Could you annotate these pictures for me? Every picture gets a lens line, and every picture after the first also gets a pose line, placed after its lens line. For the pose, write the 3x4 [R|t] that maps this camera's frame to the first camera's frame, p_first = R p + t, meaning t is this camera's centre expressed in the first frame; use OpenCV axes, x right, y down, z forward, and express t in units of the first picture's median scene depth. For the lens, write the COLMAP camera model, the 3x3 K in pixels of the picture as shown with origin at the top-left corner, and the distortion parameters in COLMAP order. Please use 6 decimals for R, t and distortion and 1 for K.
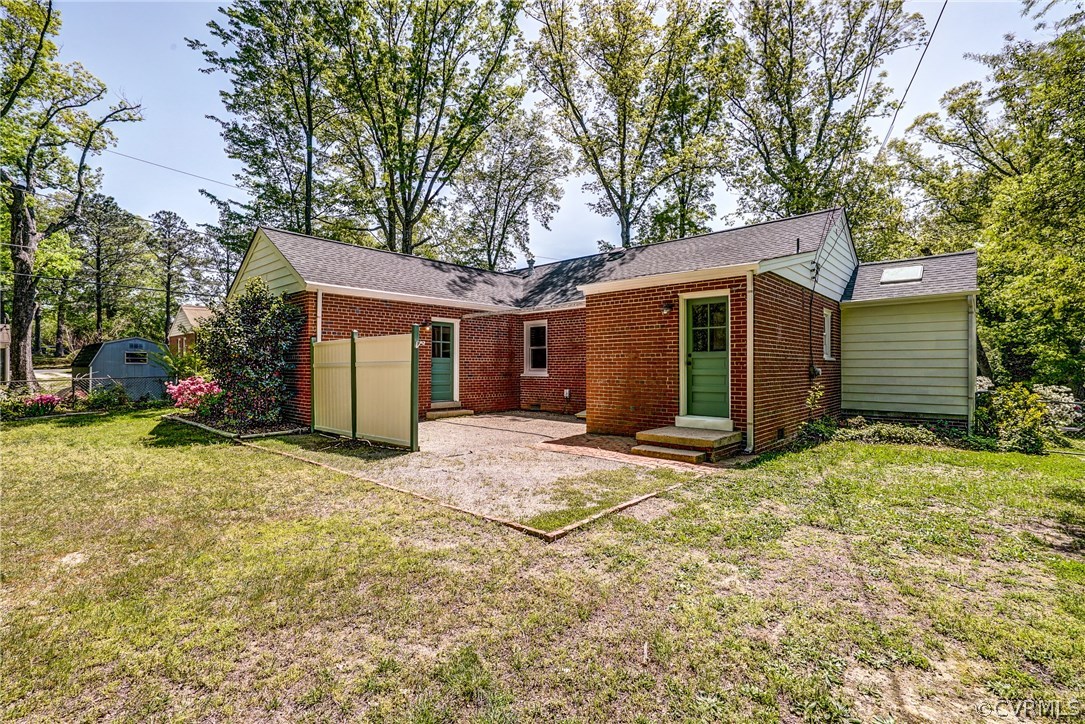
lens RADIAL K [[499.8, 0, 542.5], [0, 499.8, 362.0], [0, 0, 1]] dist [-0.000687, 0.000431]
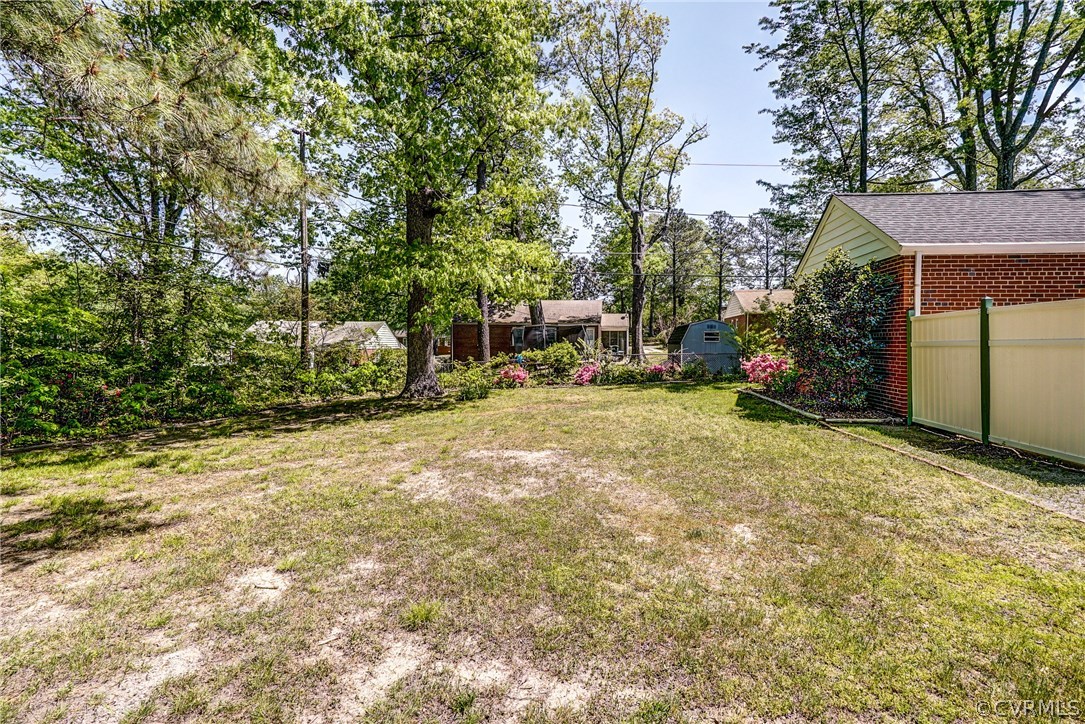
lens RADIAL K [[496.0, 0, 541.4], [0, 496.0, 345.0], [0, 0, 1]] dist [0.000594, 0.000026]
pose [[0.562040, 0.007646, -0.827075, -0.057917], [-0.000812, 0.999962, 0.008692, 0.000735], [0.827110, -0.004213, 0.562024, 0.015540]]
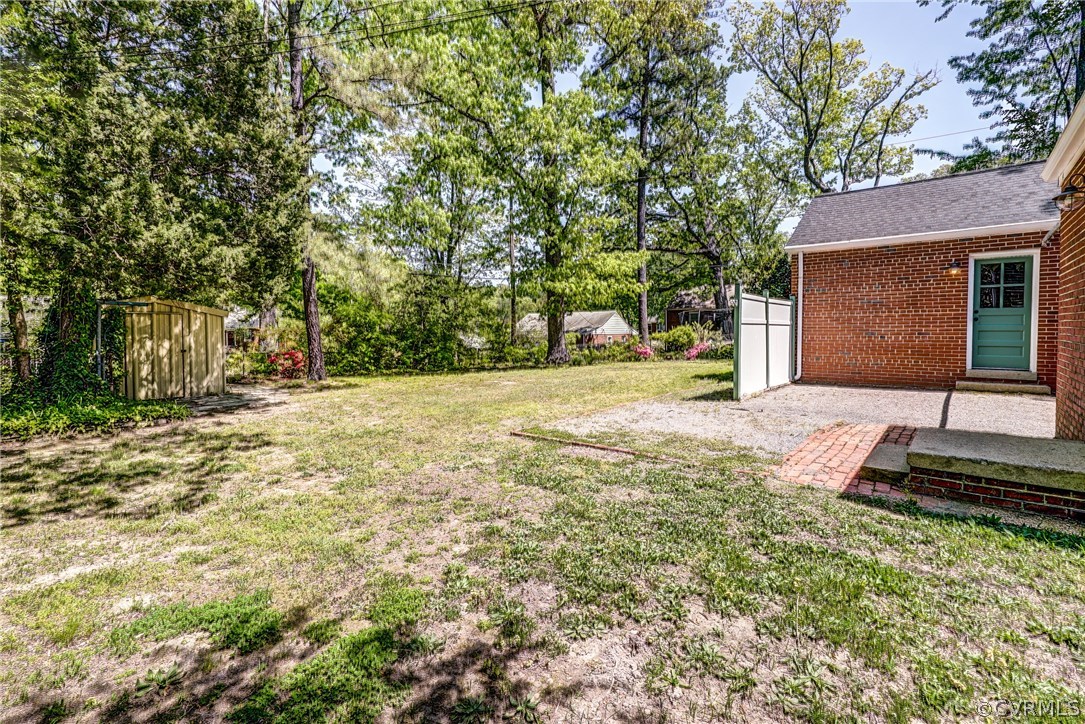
lens RADIAL K [[504.5, 0, 540.9], [0, 504.5, 324.1], [0, 0, 1]] dist [-0.001519, -0.000291]
pose [[0.029644, -0.007932, -0.999529, 0.298891], [0.019997, 0.999773, -0.007341, 0.004103], [0.999360, -0.019770, 0.029796, 0.196265]]
